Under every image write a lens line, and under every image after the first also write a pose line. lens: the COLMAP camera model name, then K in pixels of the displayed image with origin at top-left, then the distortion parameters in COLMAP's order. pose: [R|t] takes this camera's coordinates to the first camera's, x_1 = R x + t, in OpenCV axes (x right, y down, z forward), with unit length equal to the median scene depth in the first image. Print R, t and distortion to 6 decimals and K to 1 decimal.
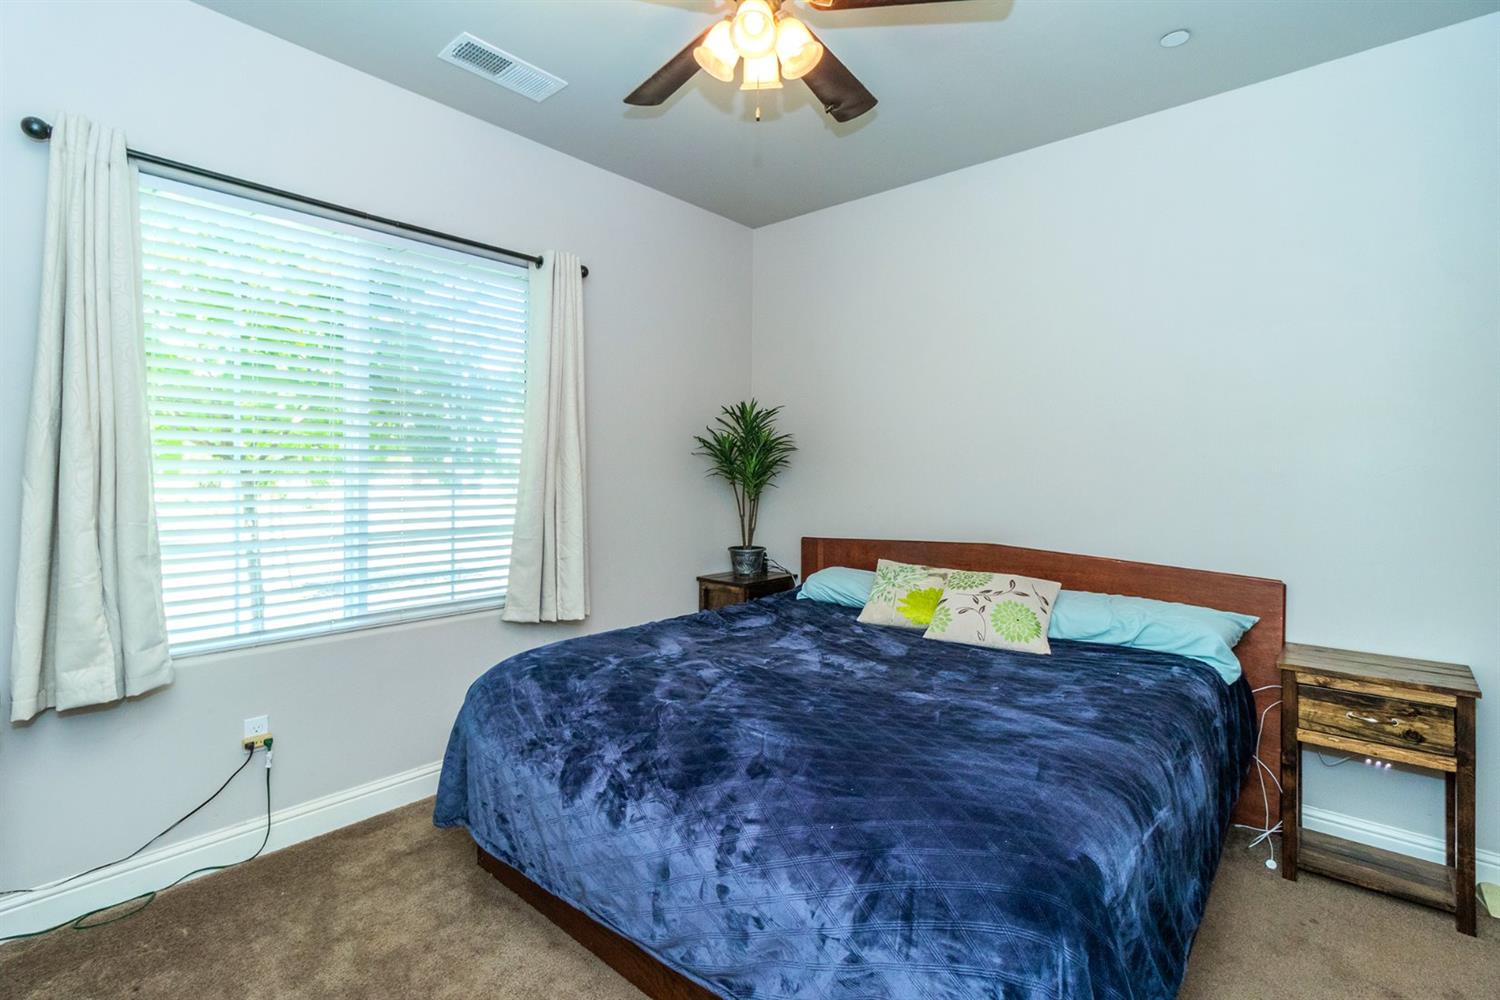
lens RADIAL K [[693.4, 0, 747.8], [0, 693.4, 476.6], [0, 0, 1]] dist [-0.000569, 0.000016]
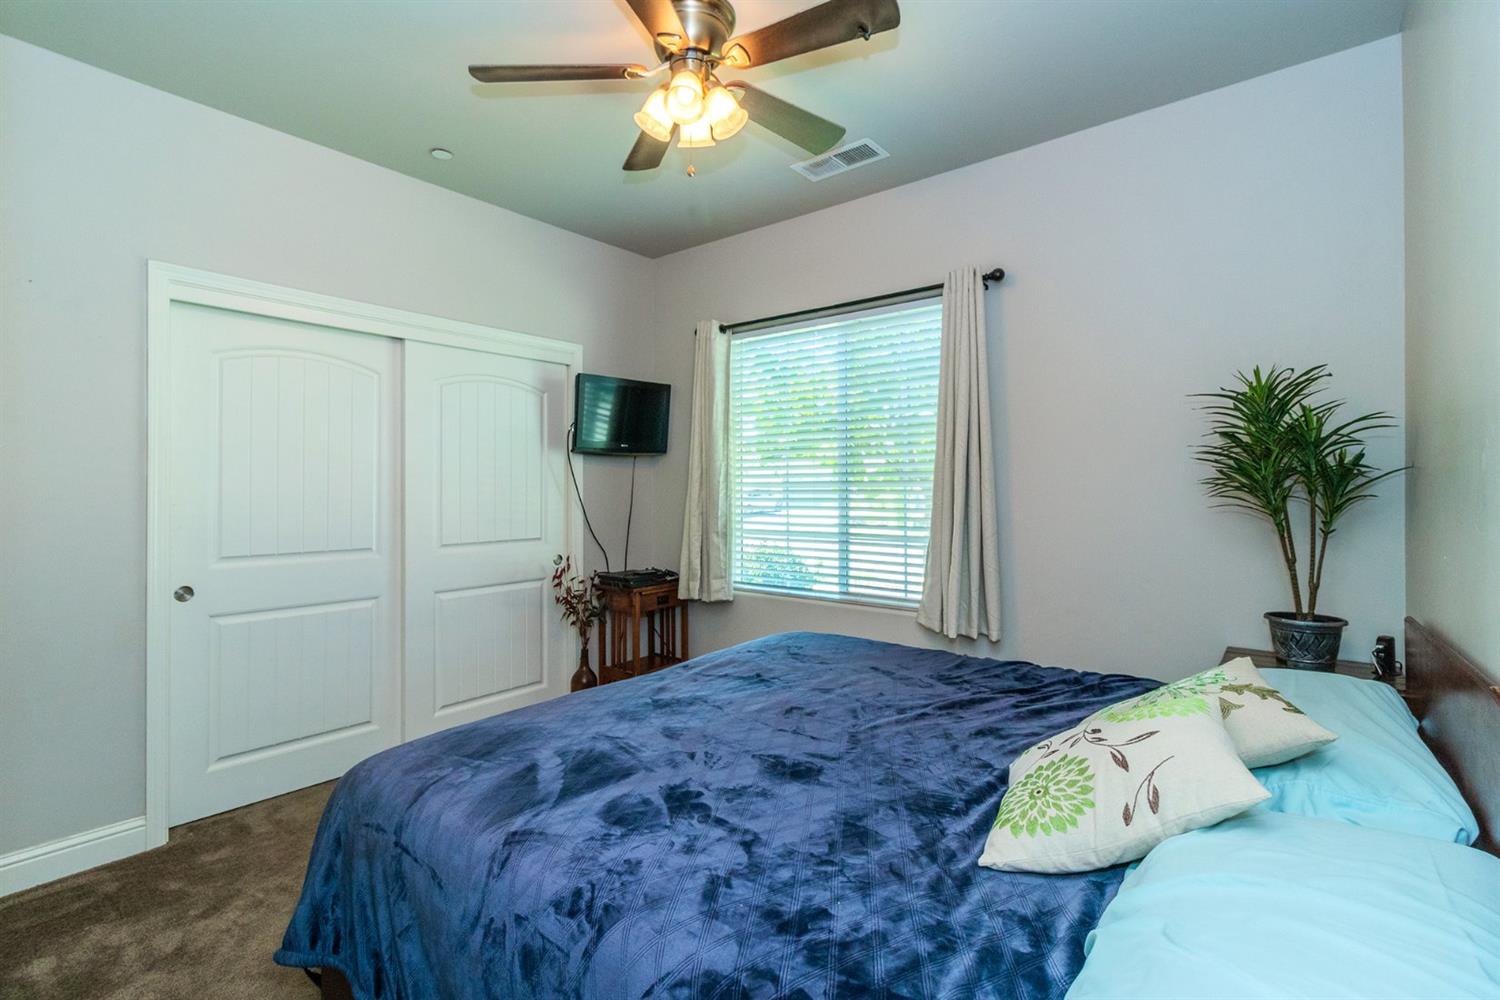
lens RADIAL K [[693.4, 0, 747.8], [0, 693.4, 476.6], [0, 0, 1]] dist [-0.000569, 0.000016]
pose [[0.055123, -0.015700, -0.998356, 0.835207], [0.000371, 0.999877, -0.015704, -0.011116], [0.998479, 0.000495, 0.055122, 0.725610]]
